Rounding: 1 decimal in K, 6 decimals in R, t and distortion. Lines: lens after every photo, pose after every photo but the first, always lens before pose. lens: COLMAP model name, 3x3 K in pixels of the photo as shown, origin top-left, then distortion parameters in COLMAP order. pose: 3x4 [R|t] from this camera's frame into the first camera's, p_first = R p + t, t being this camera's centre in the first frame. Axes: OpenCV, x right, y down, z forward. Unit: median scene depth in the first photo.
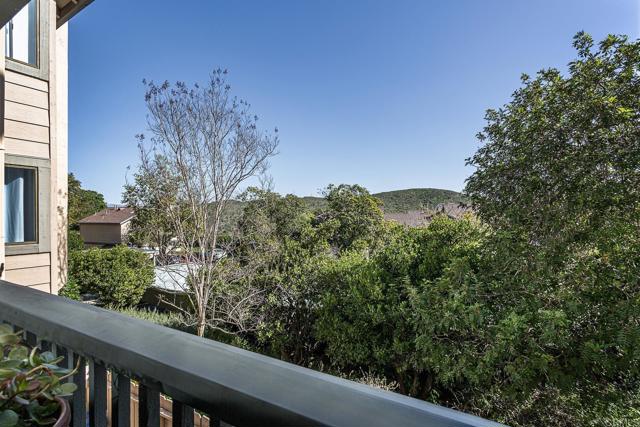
lens RADIAL K [[306.4, 0, 317.9], [0, 306.4, 216.1], [0, 0, 1]] dist [0.000468, 0.001385]
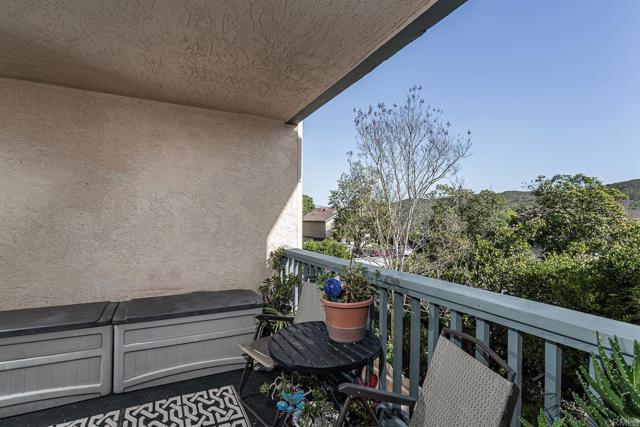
lens RADIAL K [[306.4, 0, 312.3], [0, 306.4, 238.2], [0, 0, 1]] dist [0.000468, 0.001385]
pose [[0.822303, 0.034828, -0.567983, 0.022406], [0.009578, 0.997137, 0.075009, -0.005256], [0.568969, -0.067120, 0.819615, -0.134768]]
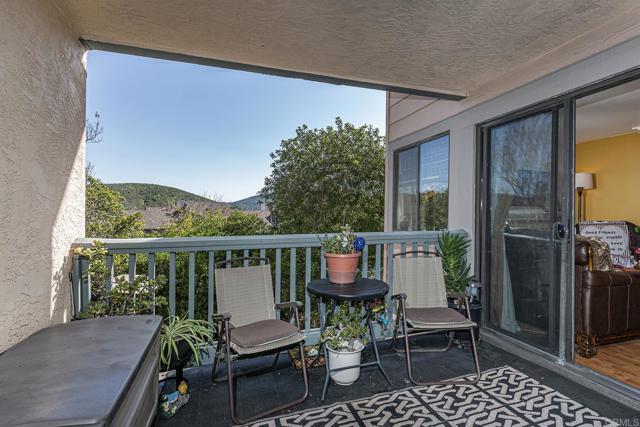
lens RADIAL K [[306.4, 0, 321.5], [0, 306.4, 215.7], [0, 0, 1]] dist [0.000468, 0.001385]
pose [[0.656039, -0.001929, 0.754724, -0.300658], [-0.002413, 0.999986, 0.004653, 0.012467], [-0.754723, -0.004873, 0.656026, -0.092166]]
